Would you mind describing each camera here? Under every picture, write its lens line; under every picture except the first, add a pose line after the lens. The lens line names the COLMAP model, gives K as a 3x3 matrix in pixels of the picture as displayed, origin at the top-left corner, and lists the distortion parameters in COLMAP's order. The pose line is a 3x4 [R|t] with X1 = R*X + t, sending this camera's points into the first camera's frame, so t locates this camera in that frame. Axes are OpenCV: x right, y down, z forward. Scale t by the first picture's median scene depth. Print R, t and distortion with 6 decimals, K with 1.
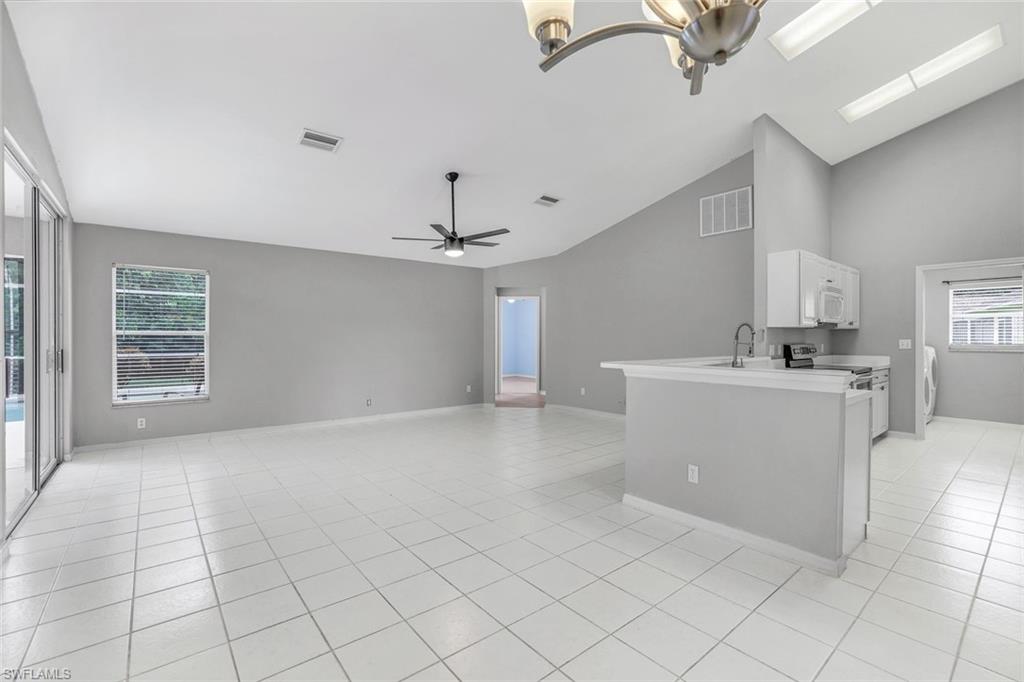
lens RADIAL K [[467.7, 0, 509.5], [0, 467.7, 344.6], [0, 0, 1]] dist [0.002146, 0.000823]
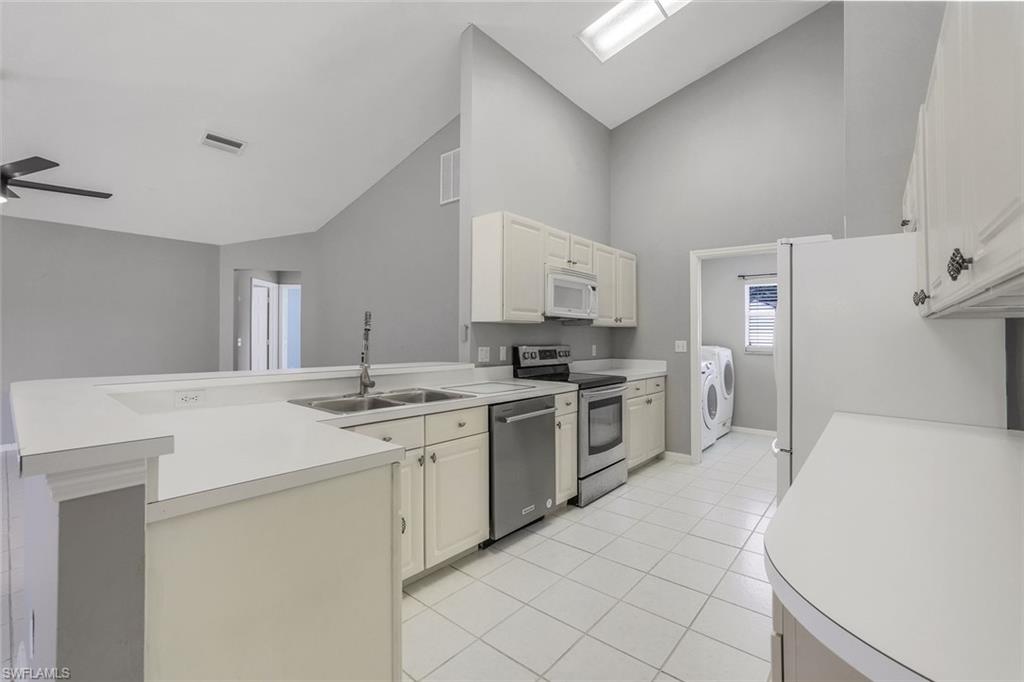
lens RADIAL K [[448.7, 0, 512.0], [0, 448.7, 341.0], [0, 0, 1]] dist [-0.037471, 0.014555]
pose [[0.987473, 0.006495, 0.157651, 0.431427], [-0.006007, 0.999976, -0.003573, -0.005675], [-0.157671, 0.002581, 0.987488, 0.276324]]
